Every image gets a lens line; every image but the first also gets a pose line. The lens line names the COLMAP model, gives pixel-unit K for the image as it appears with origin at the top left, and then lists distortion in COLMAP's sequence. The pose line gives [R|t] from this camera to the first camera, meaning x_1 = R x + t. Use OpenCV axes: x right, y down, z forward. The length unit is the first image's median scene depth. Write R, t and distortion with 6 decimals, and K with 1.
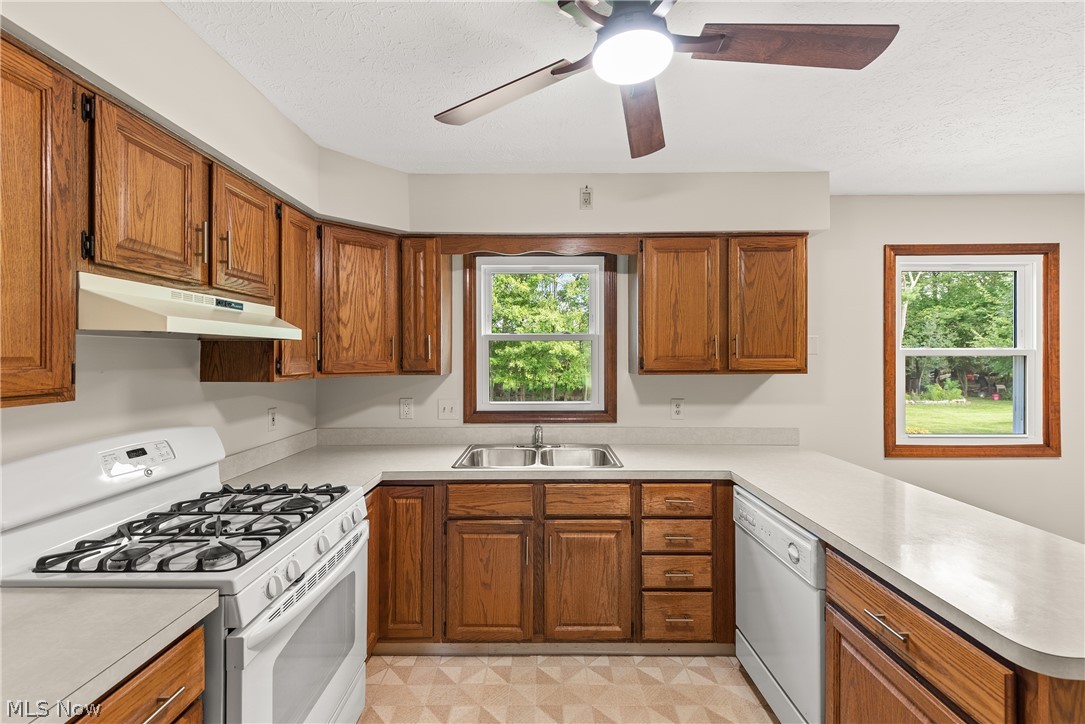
lens RADIAL K [[455.2, 0, 520.8], [0, 455.2, 357.1], [0, 0, 1]] dist [0.009743, -0.001178]
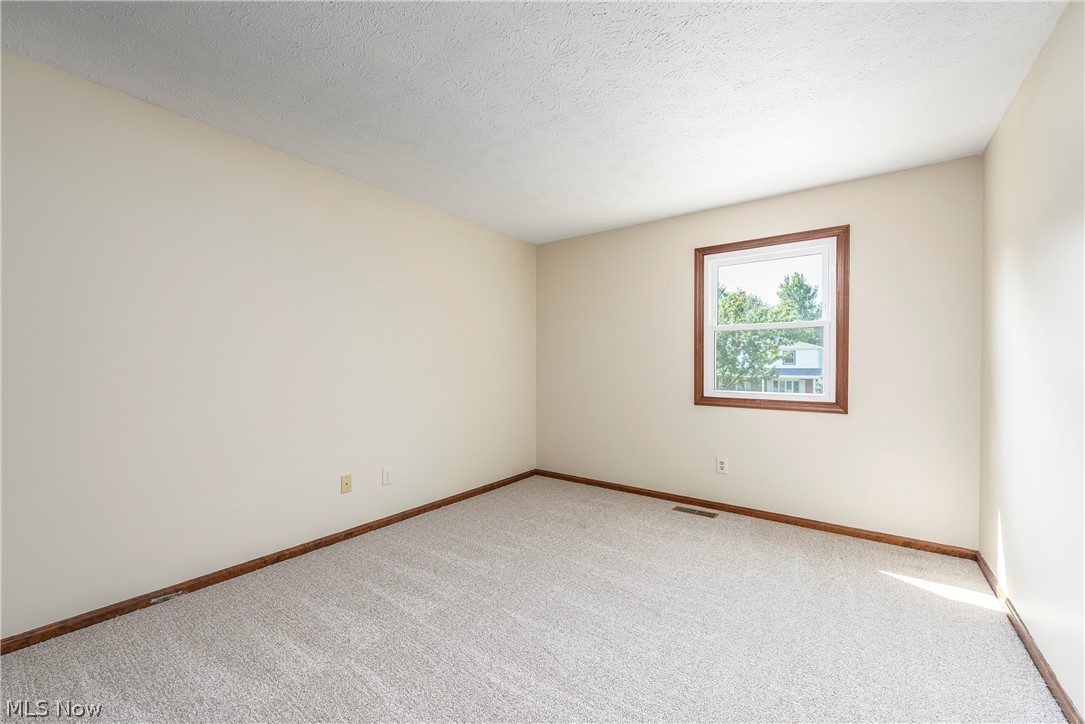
lens RADIAL K [[435.7, 0, 540.6], [0, 435.7, 364.3], [0, 0, 1]] dist [0.000413, -0.000389]
pose [[0.791997, 0.009504, -0.610452, 1.398002], [-0.002747, 0.999924, 0.012004, 0.095860], [0.610519, -0.007830, 0.791963, -0.351975]]
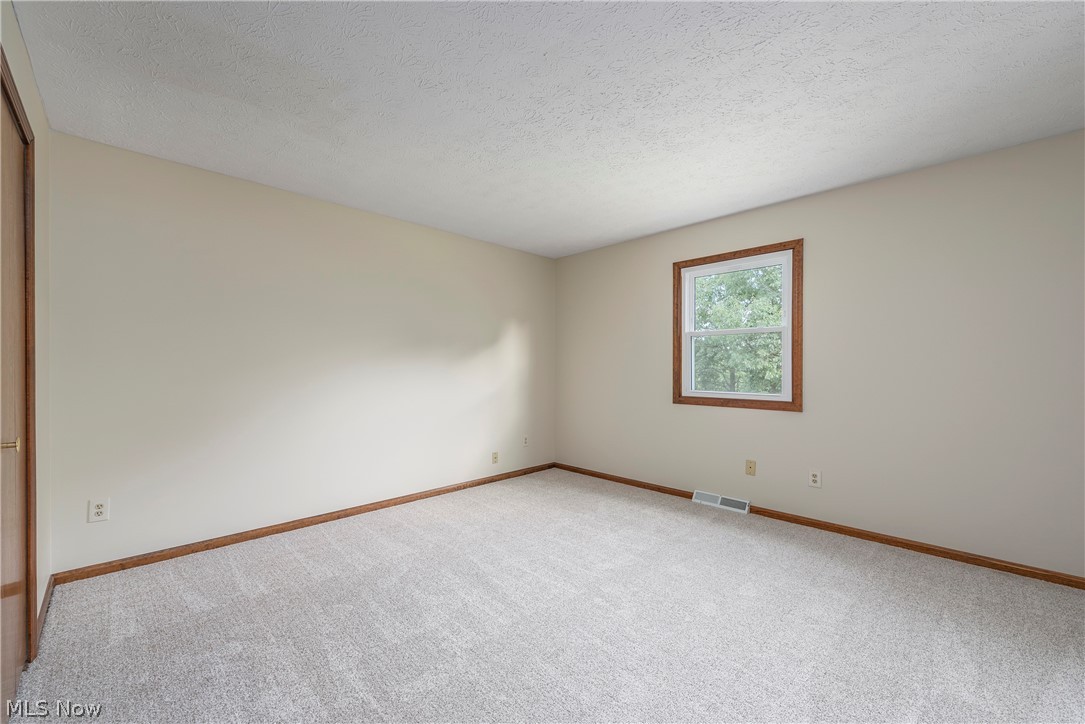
lens RADIAL K [[435.7, 0, 539.6], [0, 435.7, 362.6], [0, 0, 1]] dist [0.000413, -0.000389]
pose [[0.691267, 0.000654, -0.722599, 1.743135], [0.000867, 0.999998, 0.001735, 0.092650], [0.722599, -0.001826, 0.691265, -0.356065]]
